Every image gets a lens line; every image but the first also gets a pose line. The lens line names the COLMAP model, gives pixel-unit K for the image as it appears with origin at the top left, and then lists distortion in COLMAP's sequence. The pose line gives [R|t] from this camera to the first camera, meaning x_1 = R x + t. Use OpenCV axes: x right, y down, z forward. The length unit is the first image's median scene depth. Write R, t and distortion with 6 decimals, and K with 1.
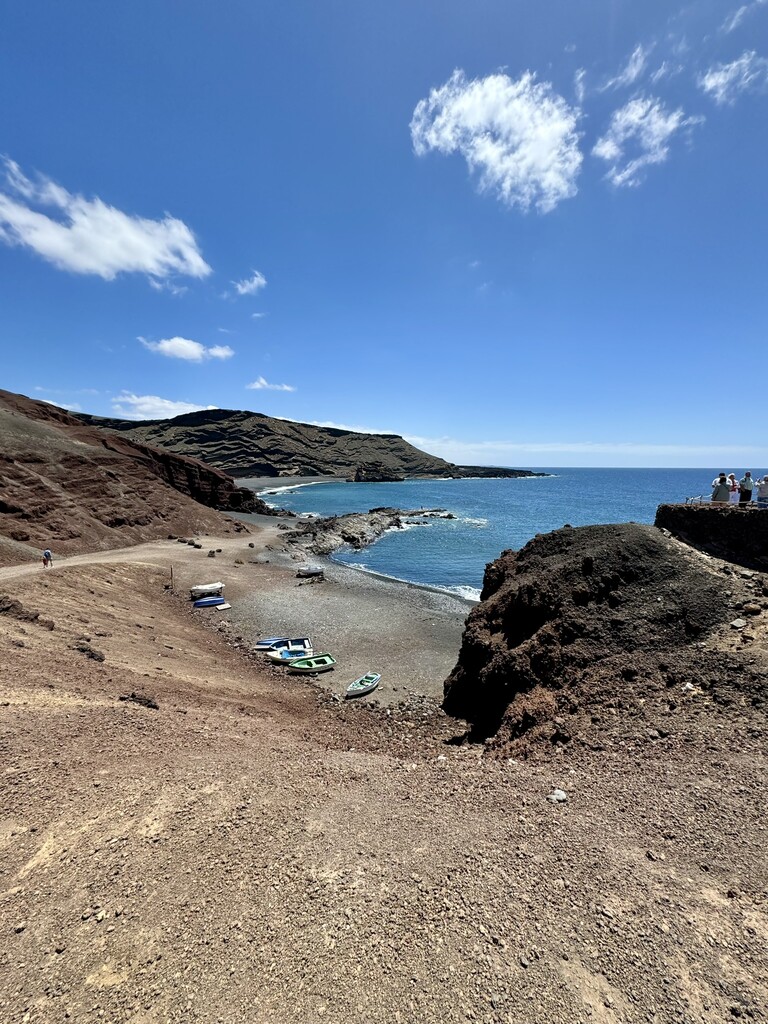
lens RADIAL K [[407.5, 0, 384.9], [0, 407.5, 515.9], [0, 0, 1]] dist [-0.009529, 0.000440]
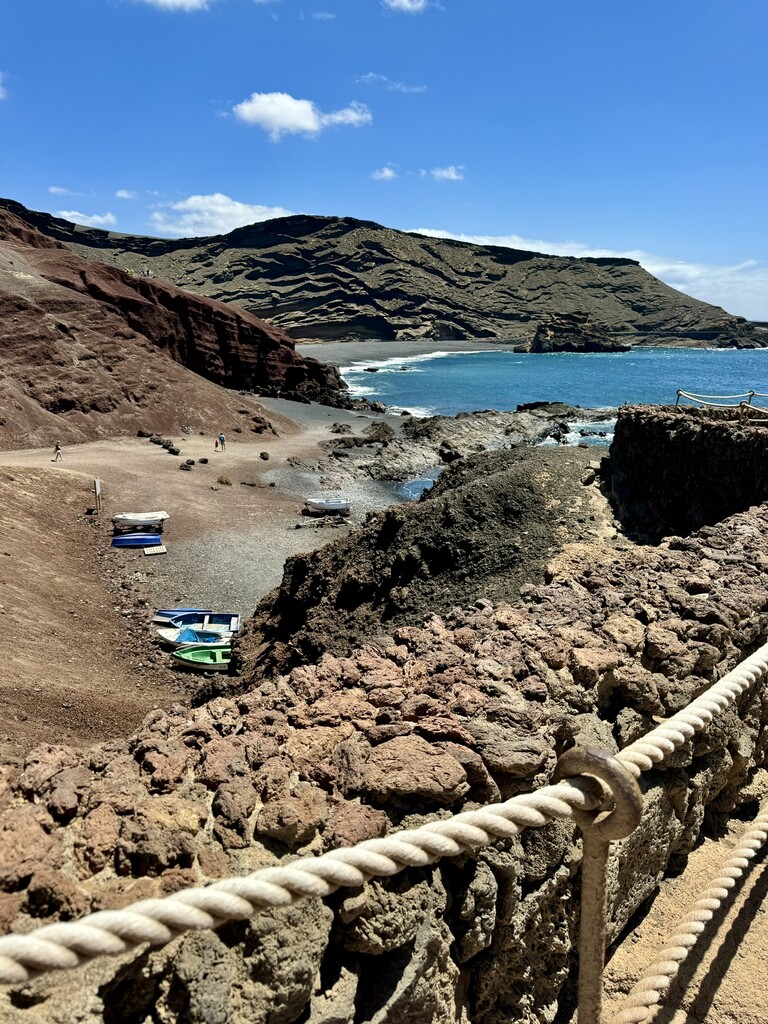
lens RADIAL K [[714.1, 0, 374.0], [0, 714.1, 531.0], [0, 0, 1]] dist [0.093536, -0.156140]
pose [[0.953815, 0.093448, -0.285490, 0.072306], [-0.046338, 0.984778, 0.167528, -0.001244], [0.296799, -0.146562, 0.943626, 0.022111]]
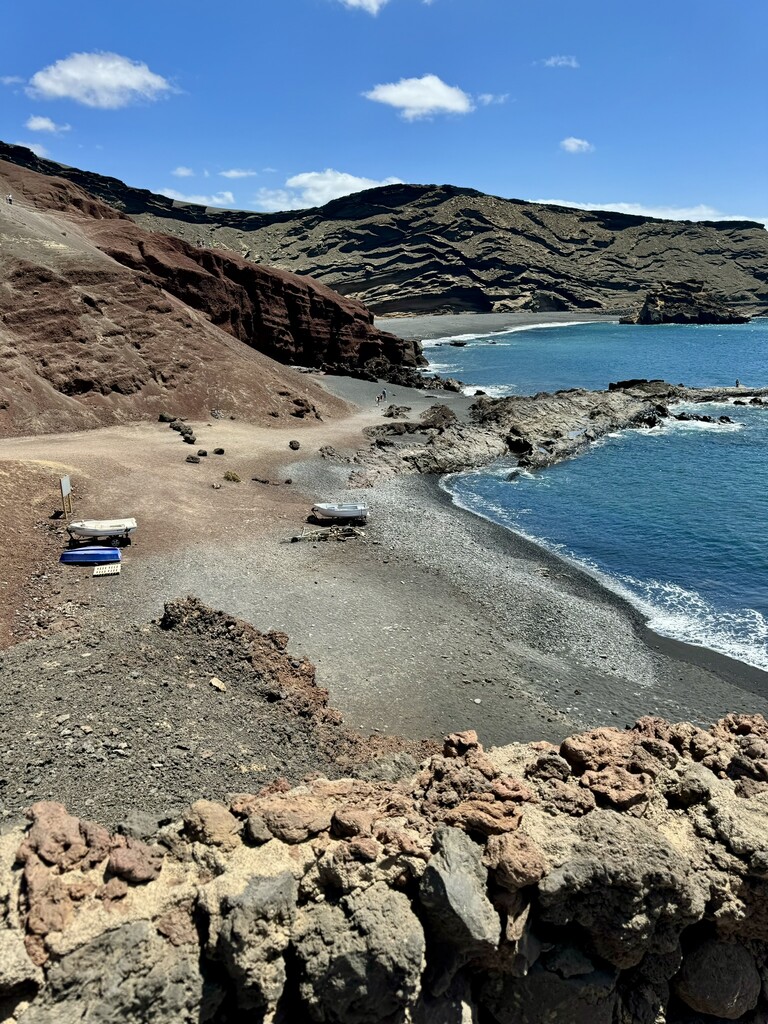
lens RADIAL K [[714.1, 0, 379.7], [0, 714.1, 524.5], [0, 0, 1]] dist [0.093536, -0.156140]
pose [[0.907417, 0.126195, -0.400837, 0.082707], [-0.048498, 0.978920, 0.198402, -0.008198], [0.417424, -0.160594, 0.894409, 0.109098]]
